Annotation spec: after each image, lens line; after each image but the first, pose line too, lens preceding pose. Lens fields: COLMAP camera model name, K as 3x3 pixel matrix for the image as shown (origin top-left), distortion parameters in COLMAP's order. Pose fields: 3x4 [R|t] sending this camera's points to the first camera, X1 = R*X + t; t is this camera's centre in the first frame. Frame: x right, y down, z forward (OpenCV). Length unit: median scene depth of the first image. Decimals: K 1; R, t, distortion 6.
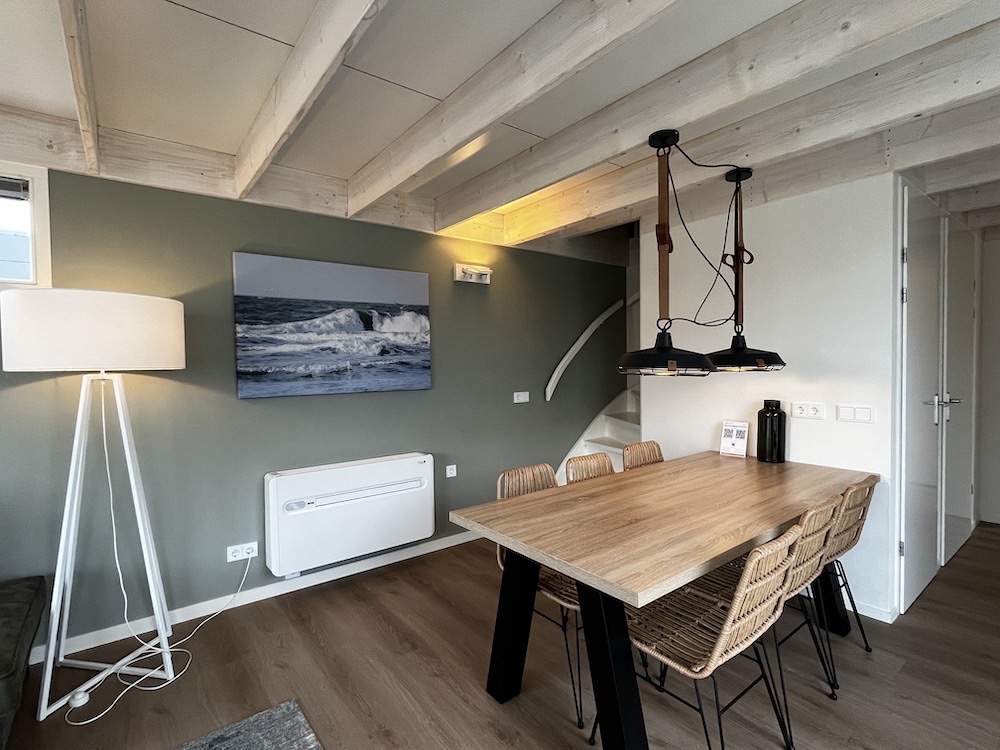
lens RADIAL K [[486.6, 0, 500.0], [0, 486.6, 375.0], [0, 0, 1]] dist [-0.001720, -0.000924]
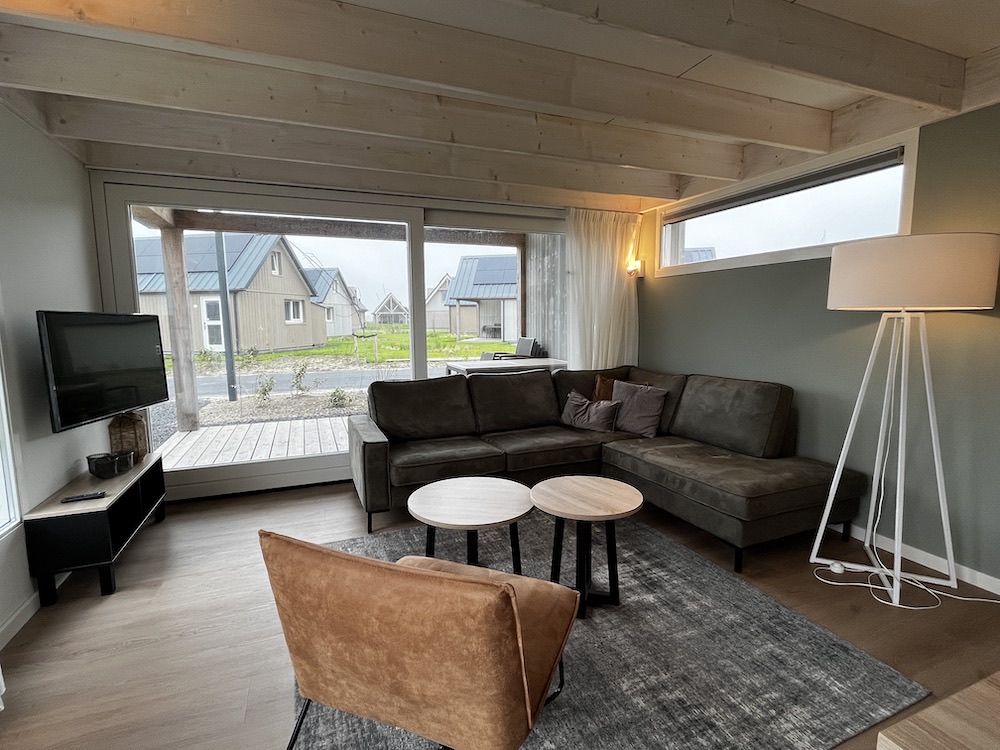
lens RADIAL K [[486.6, 0, 500.0], [0, 486.6, 375.0], [0, 0, 1]] dist [-0.001720, -0.000924]
pose [[-0.275092, 0.125222, -0.953228, 0.360752], [-0.016675, 0.990711, 0.134959, 0.003229], [0.961273, 0.053021, -0.270448, 0.311600]]
